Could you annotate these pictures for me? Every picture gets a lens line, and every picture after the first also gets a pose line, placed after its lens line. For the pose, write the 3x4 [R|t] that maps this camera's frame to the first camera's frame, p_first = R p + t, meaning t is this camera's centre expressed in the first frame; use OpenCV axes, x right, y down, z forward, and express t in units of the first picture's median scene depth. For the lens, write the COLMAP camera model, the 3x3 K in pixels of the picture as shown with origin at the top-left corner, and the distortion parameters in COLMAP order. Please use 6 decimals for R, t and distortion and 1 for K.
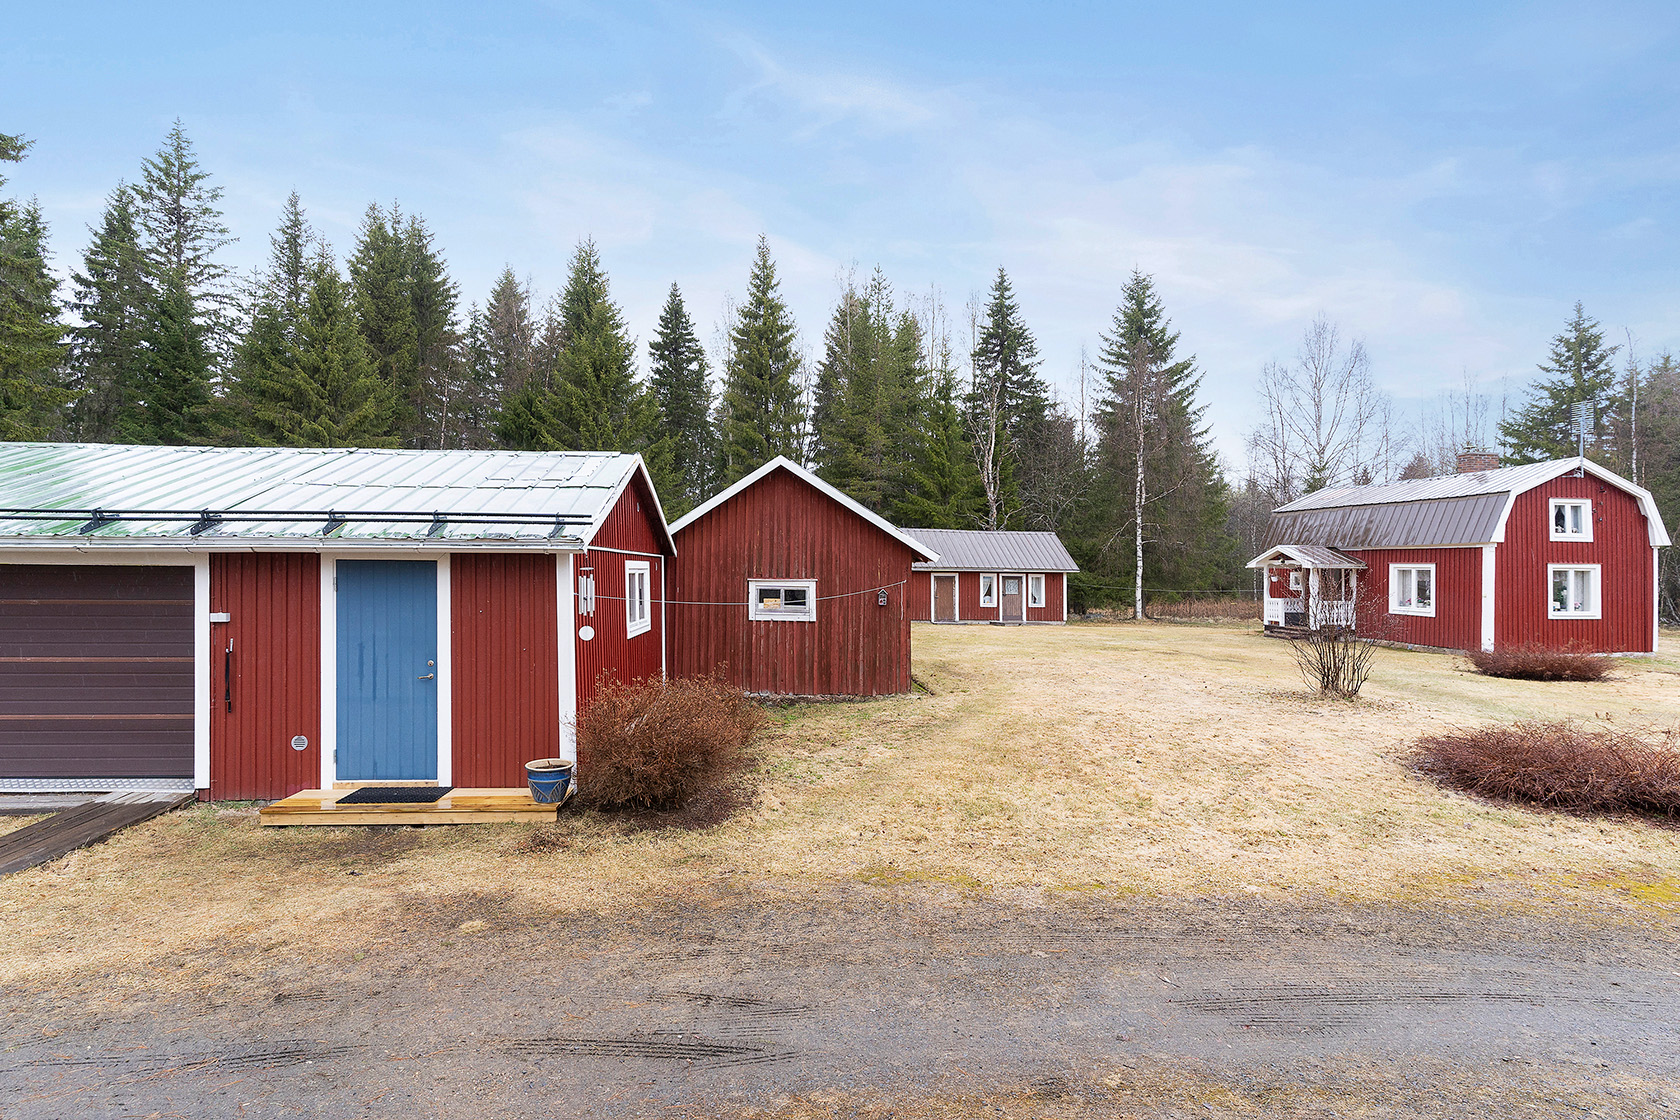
lens RADIAL K [[799.9, 0, 836.7], [0, 799.9, 553.9], [0, 0, 1]] dist [0.006519, -0.000900]
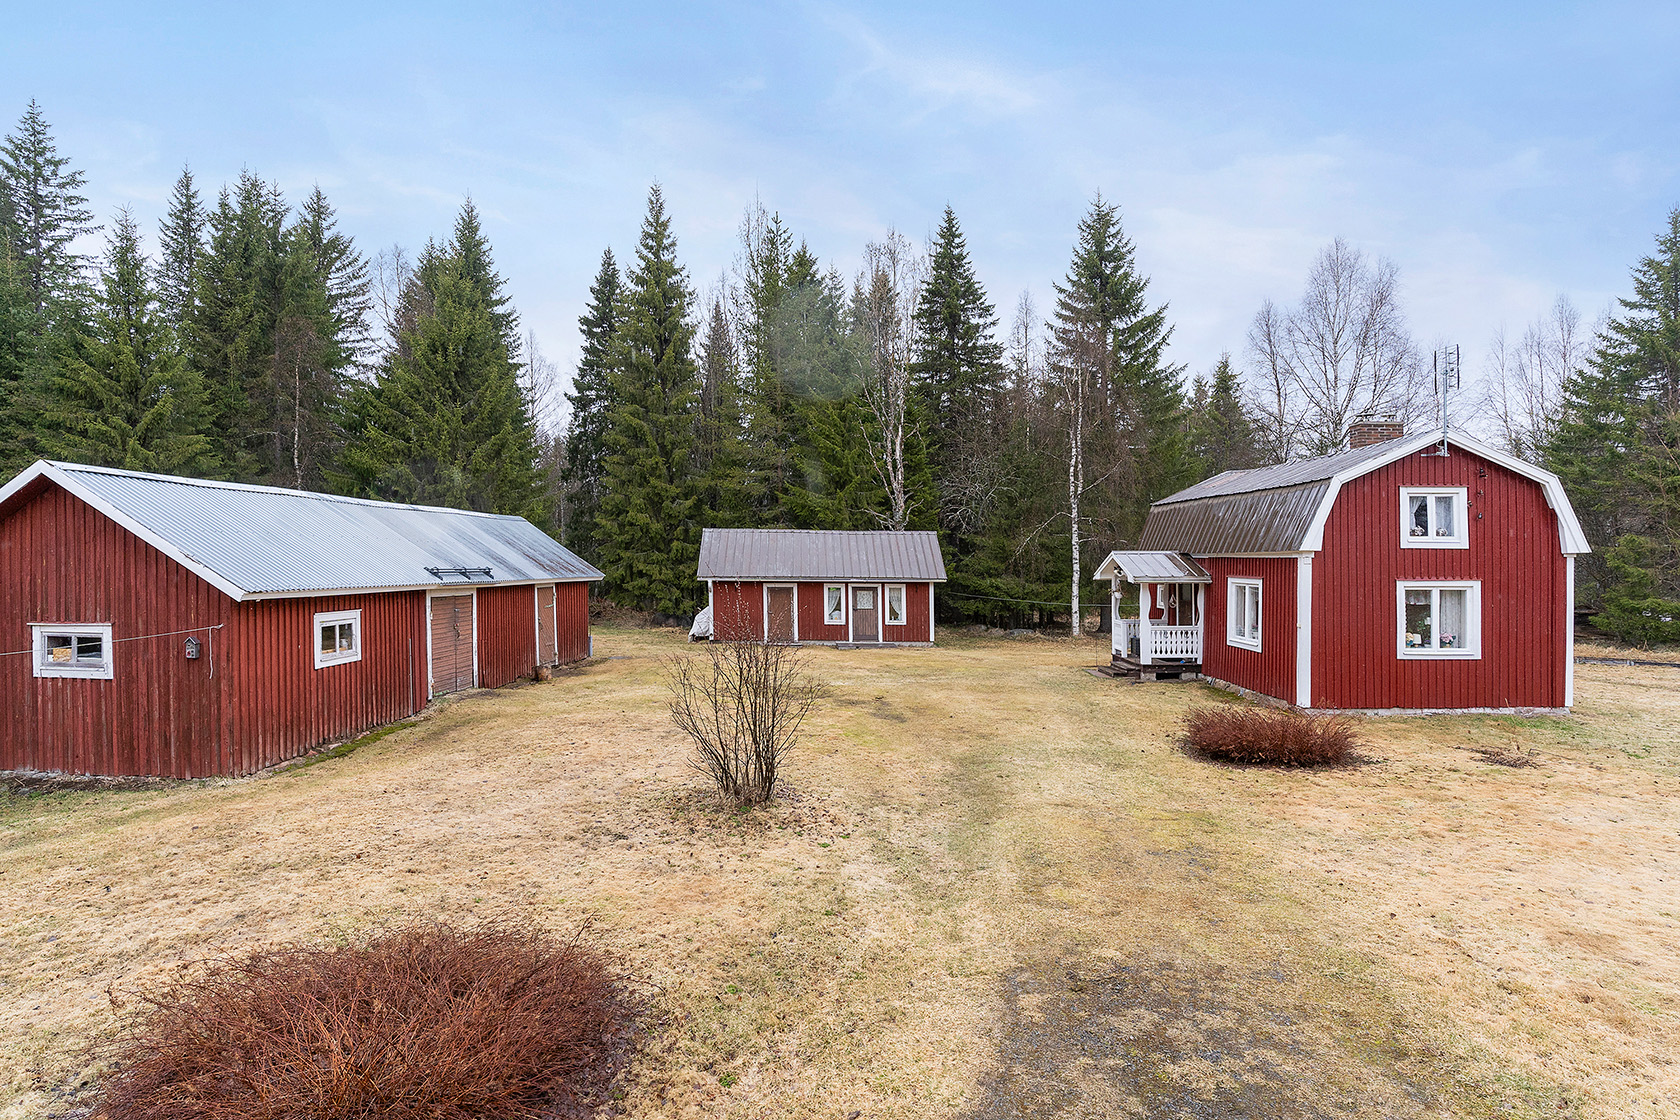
lens RADIAL K [[884.6, 0, 832.4], [0, 884.6, 557.7], [0, 0, 1]] dist [0.001521, 0.001043]
pose [[0.991859, -0.008109, -0.127081, 0.371031], [0.009774, 0.999874, 0.012481, -0.016656], [0.126964, -0.013621, 0.991814, 0.126958]]
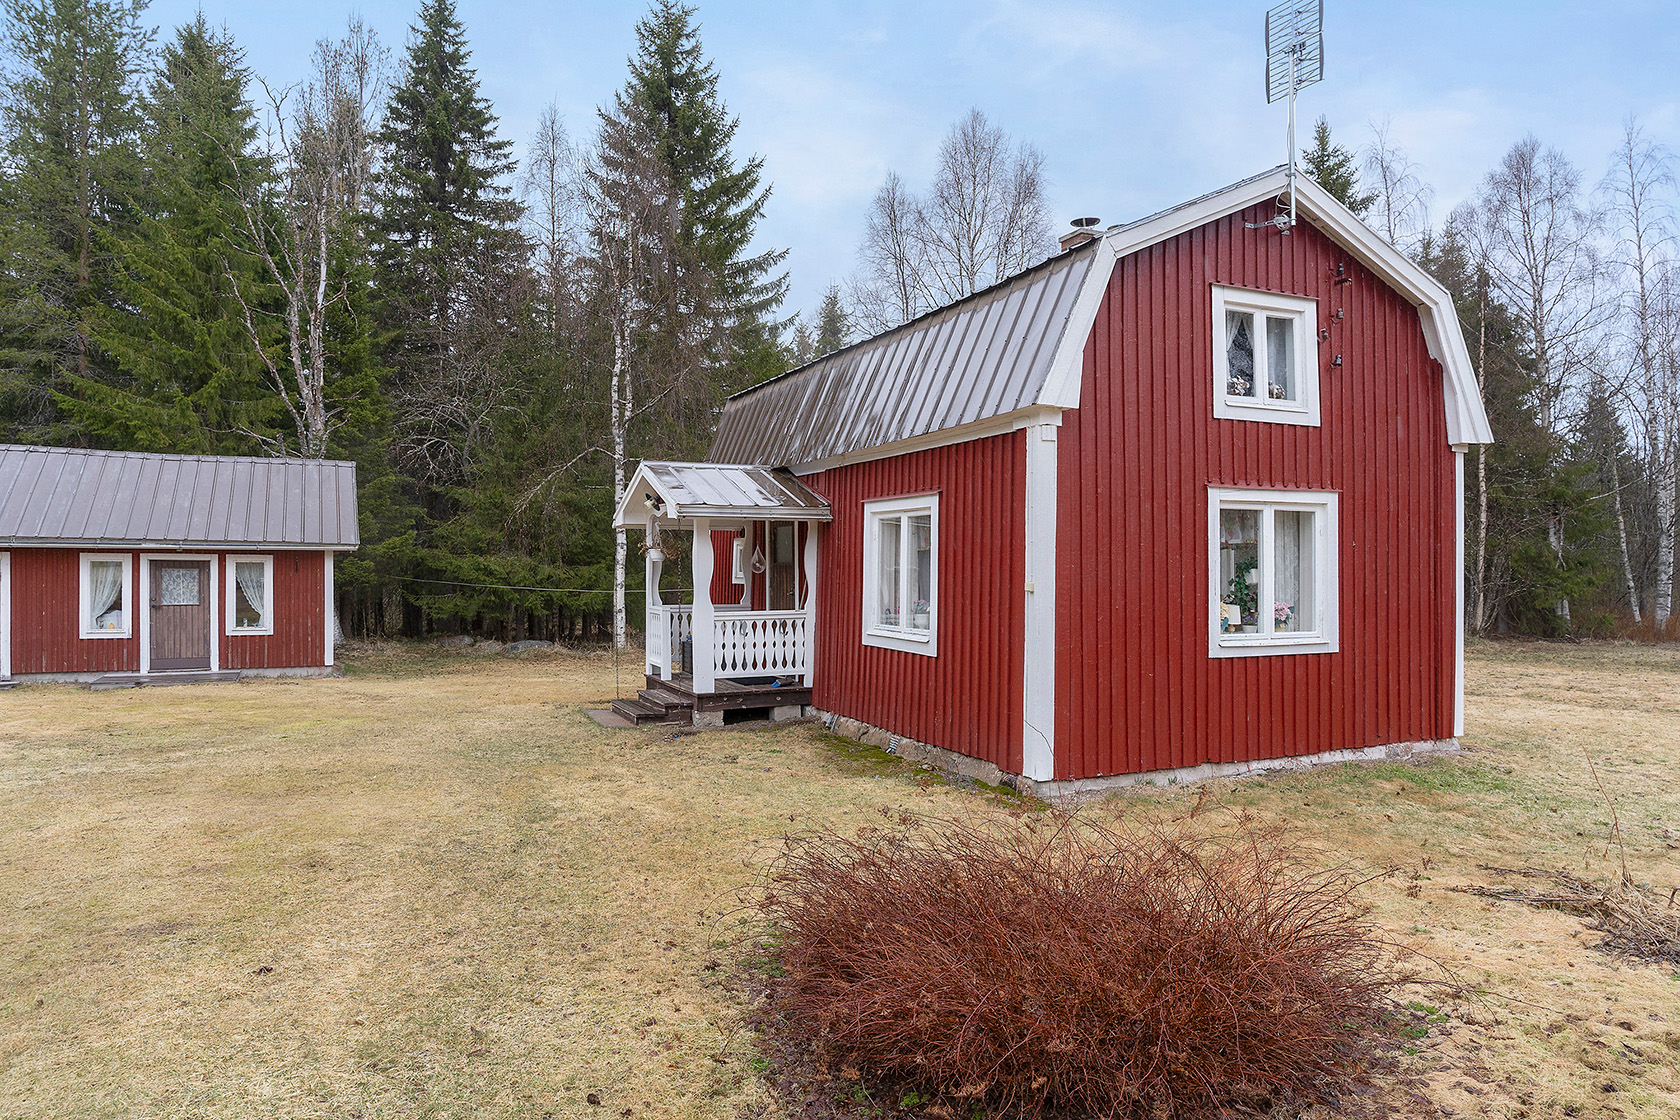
lens RADIAL K [[1056.7, 0, 855.8], [0, 1056.7, 554.5], [0, 0, 1]] dist [-0.007989, -0.000284]
pose [[0.949976, -0.001603, 0.312319, 0.464137], [0.000309, 0.999991, 0.004192, 0.028270], [-0.312322, -0.003886, 0.949968, 0.481136]]
